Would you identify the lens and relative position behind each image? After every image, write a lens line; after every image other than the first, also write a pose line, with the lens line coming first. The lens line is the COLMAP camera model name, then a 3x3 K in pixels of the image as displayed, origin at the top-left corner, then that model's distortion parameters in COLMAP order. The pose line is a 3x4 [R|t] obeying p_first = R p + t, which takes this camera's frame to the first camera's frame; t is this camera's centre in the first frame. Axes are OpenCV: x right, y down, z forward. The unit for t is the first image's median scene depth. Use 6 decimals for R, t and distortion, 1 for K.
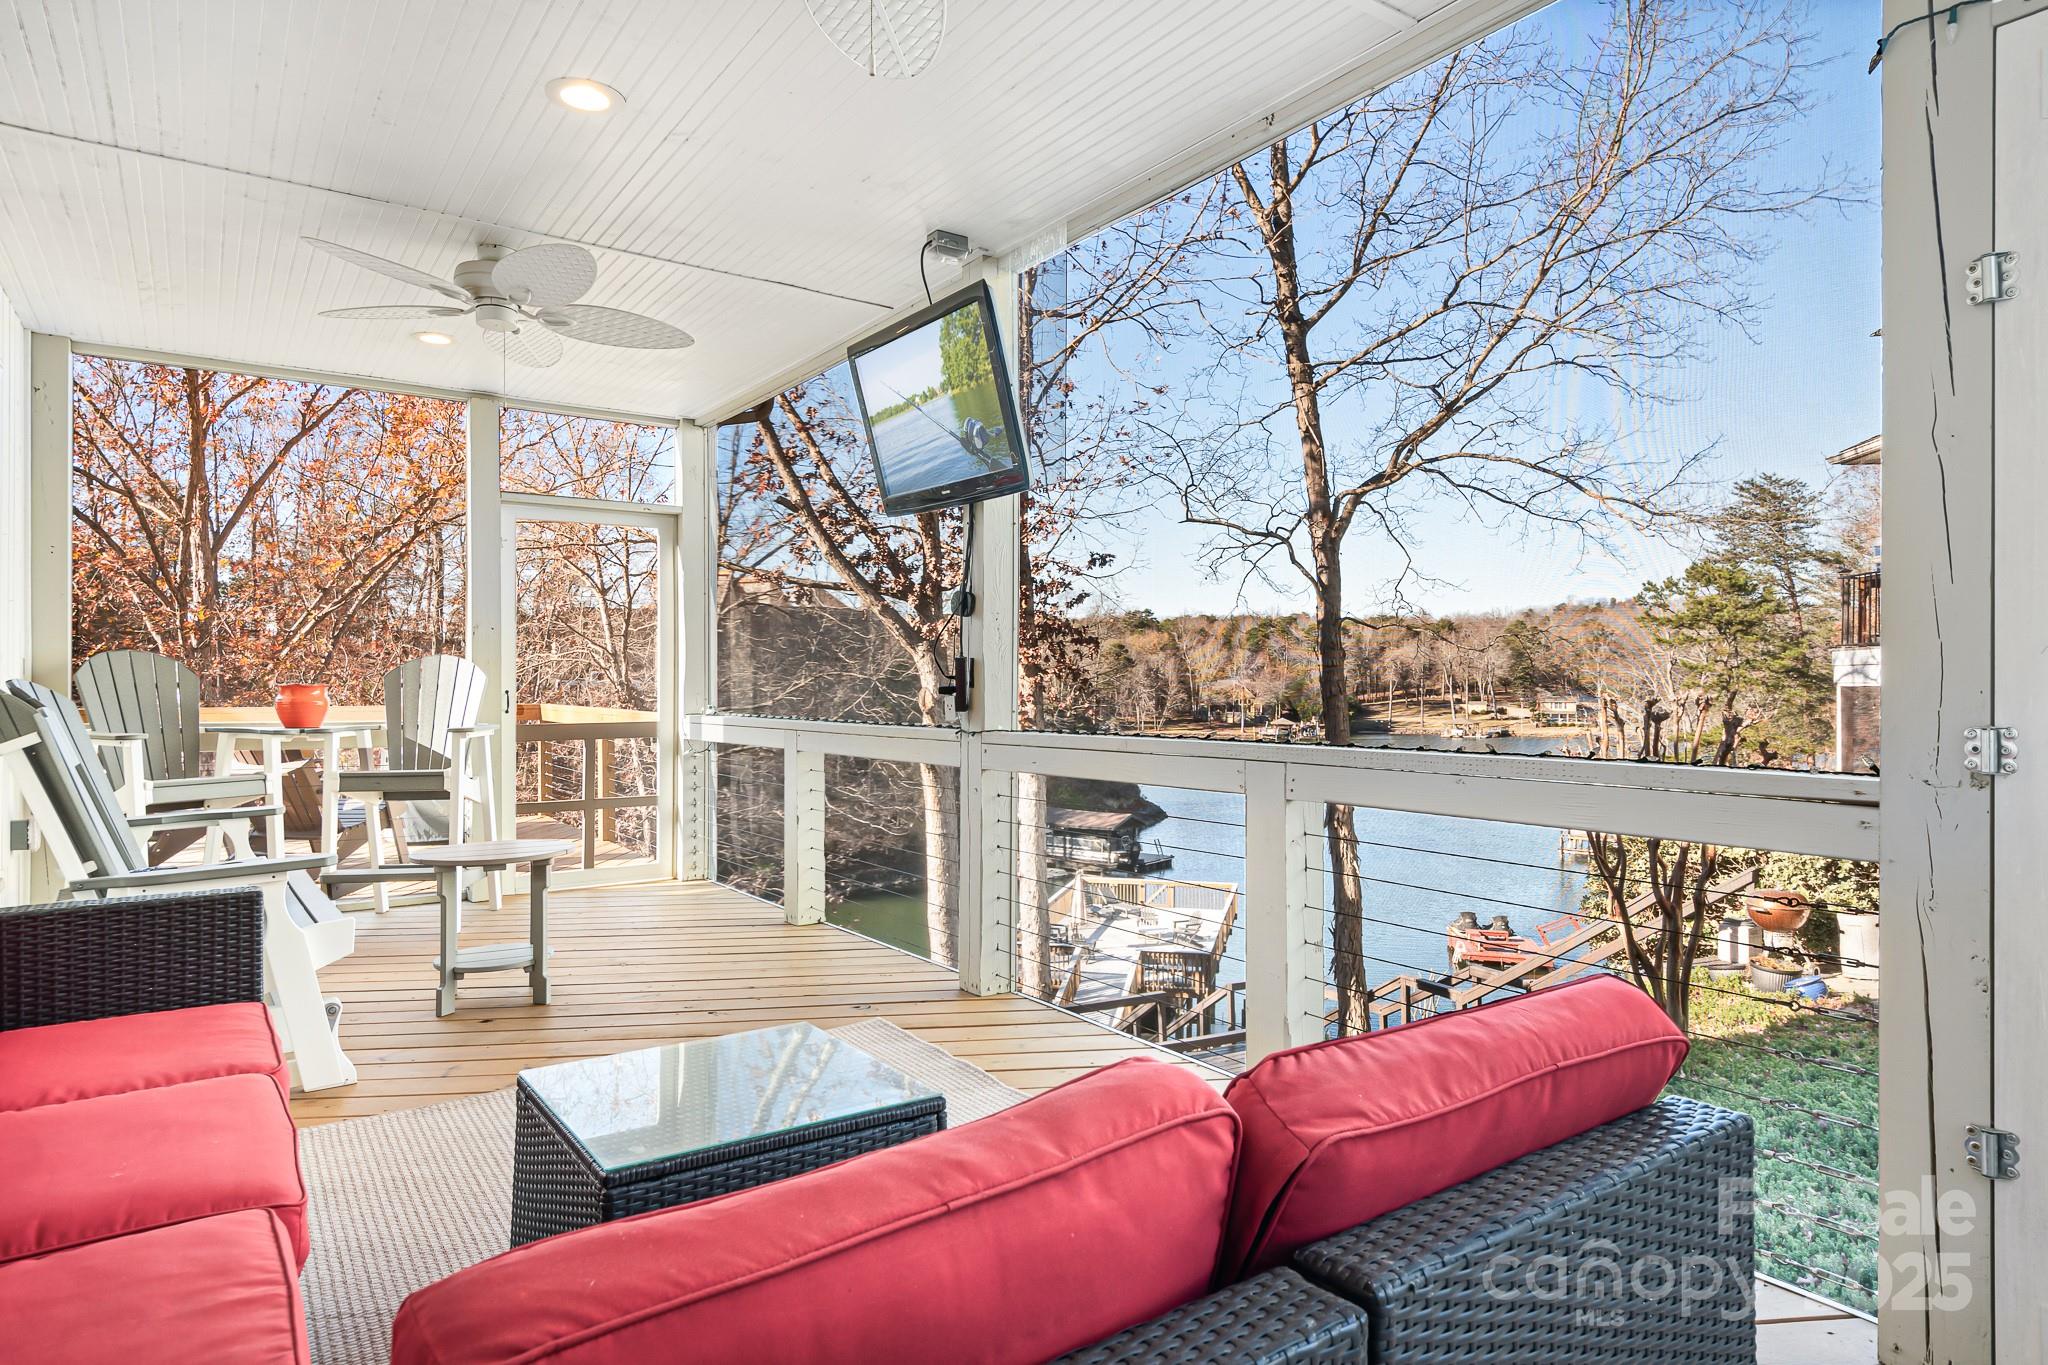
lens RADIAL K [[1177.3, 0, 1018.9], [0, 1177.3, 680.0], [0, 0, 1]] dist [0.016460, -0.000268]
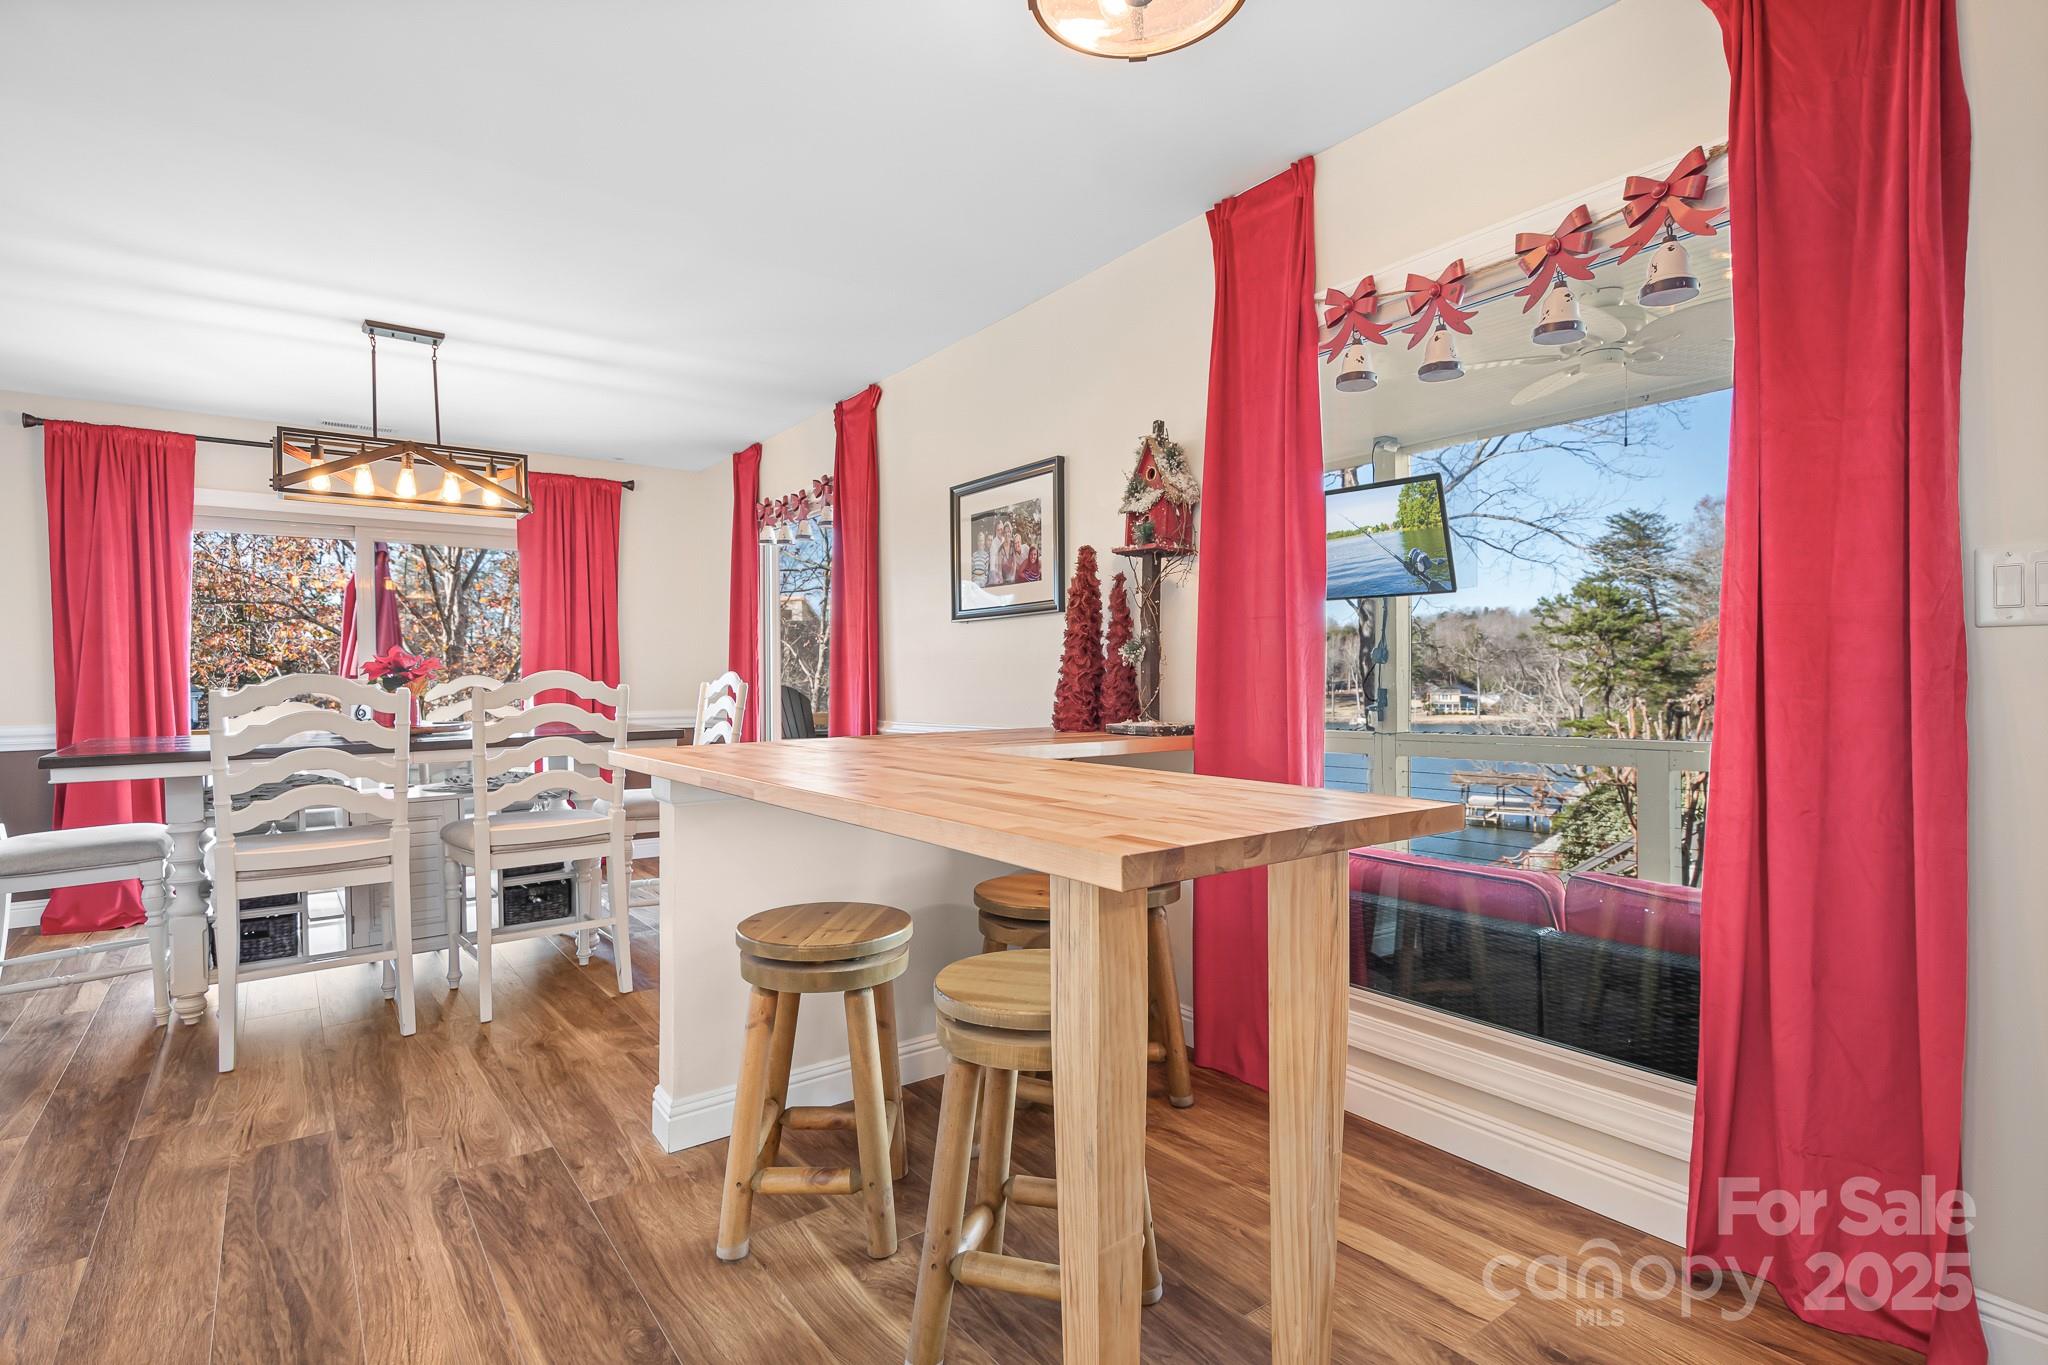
lens RADIAL K [[982.8, 0, 1006.8], [0, 982.8, 695.8], [0, 0, 1]] dist [0.017065, -0.002115]
pose [[0.999861, -0.009364, 0.013810, -0.037808], [0.009140, 0.999828, 0.016157, -0.002272], [-0.013959, -0.016029, 0.999774, -0.023711]]
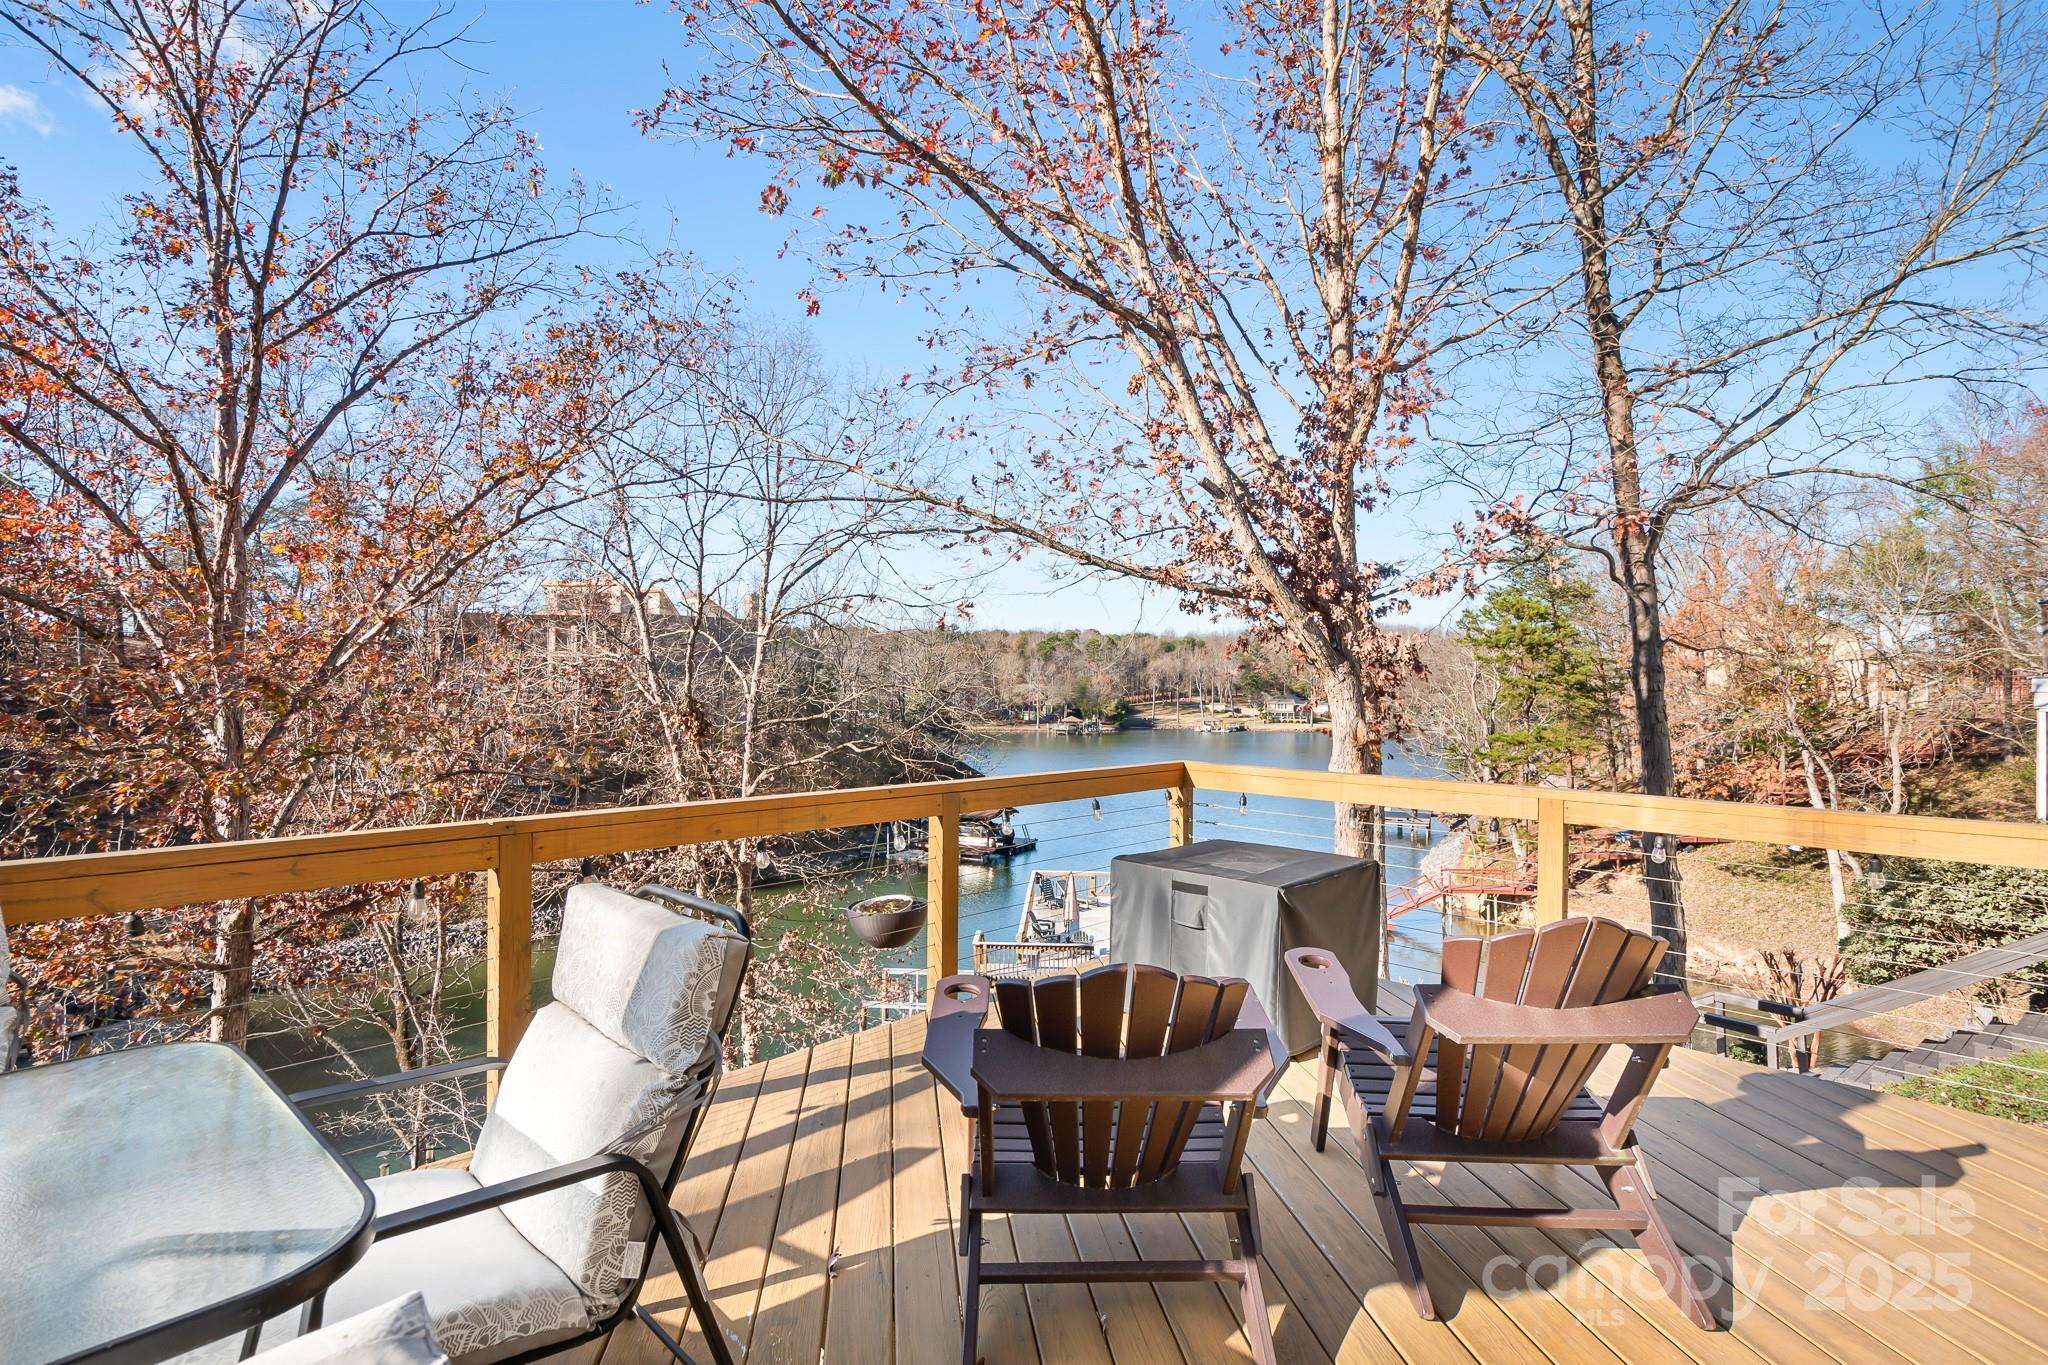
lens RADIAL K [[982.8, 0, 1012.4], [0, 982.8, 686.9], [0, 0, 1]] dist [0.017065, -0.002115]
pose [[0.983345, 0.005953, 0.181650, -0.097002], [-0.006621, 0.999973, 0.003070, -0.003531], [-0.181627, -0.004222, 0.983358, 0.080909]]
